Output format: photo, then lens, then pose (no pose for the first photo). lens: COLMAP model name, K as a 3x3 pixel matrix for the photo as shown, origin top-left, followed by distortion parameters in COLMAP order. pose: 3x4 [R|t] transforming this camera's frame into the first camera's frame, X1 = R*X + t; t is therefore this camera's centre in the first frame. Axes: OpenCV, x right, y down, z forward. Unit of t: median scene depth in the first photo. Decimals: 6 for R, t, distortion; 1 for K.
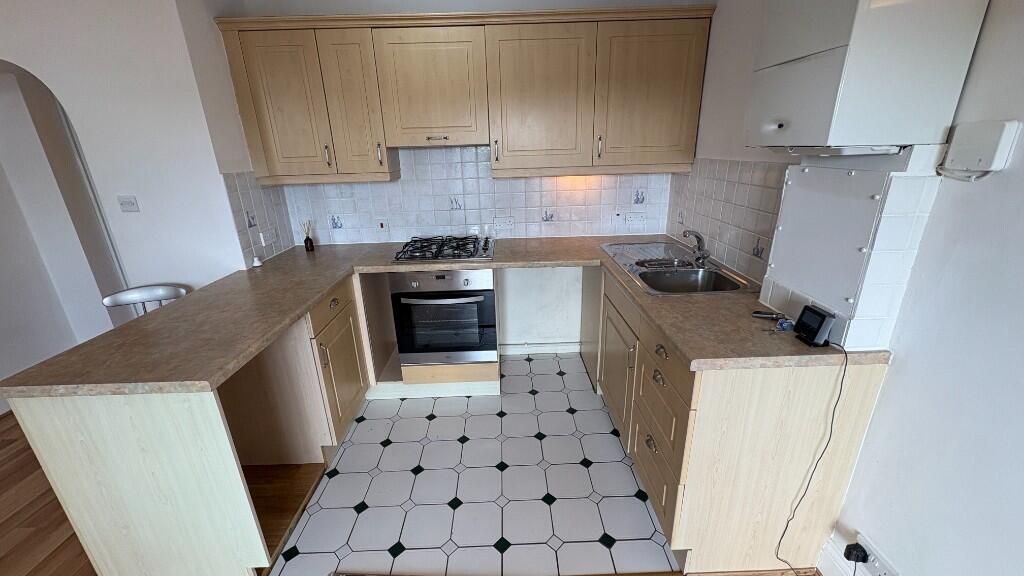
lens RADIAL K [[406.1, 0, 512.0], [0, 406.1, 288.0], [0, 0, 1]] dist [-0.000669, 0.000306]
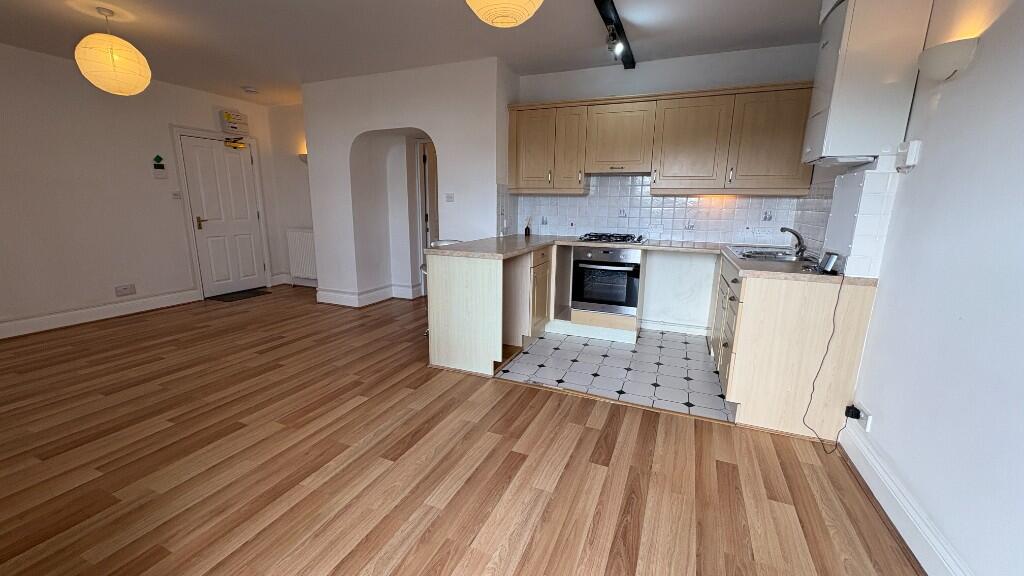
lens RADIAL K [[406.1, 0, 512.0], [0, 406.1, 288.0], [0, 0, 1]] dist [-0.000669, 0.000306]
pose [[0.914280, 0.122940, -0.385976, 0.113475], [-0.170665, 0.981045, -0.091783, 0.313158], [0.367377, 0.149788, 0.917931, -0.550809]]
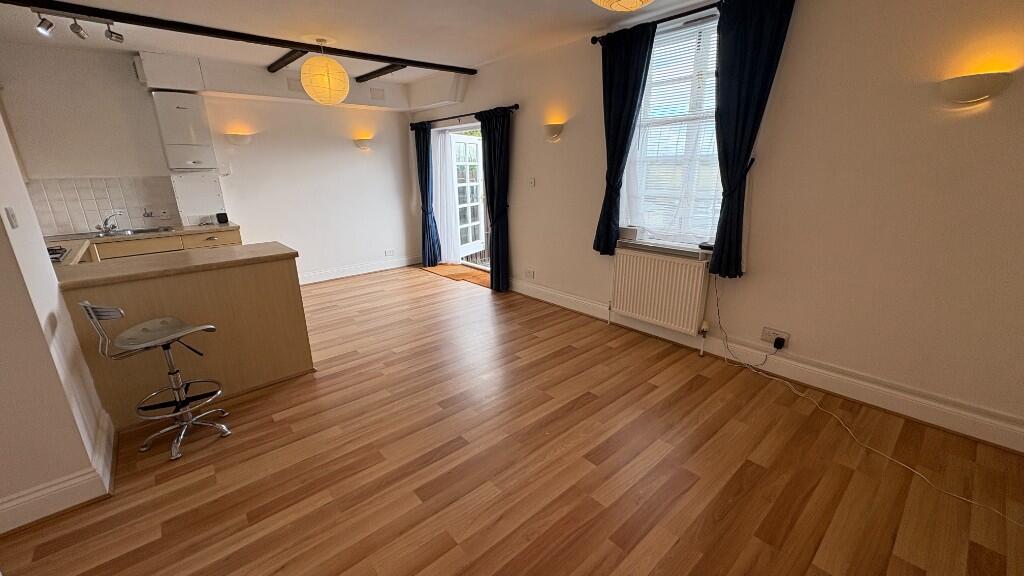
lens RADIAL K [[406.1, 0, 512.0], [0, 406.1, 288.0], [0, 0, 1]] dist [-0.000669, 0.000306]
pose [[-0.652235, -0.179740, 0.736399, -1.990824], [0.283212, 0.843344, 0.456686, -0.161701], [-0.703122, 0.506424, -0.499154, 0.712918]]
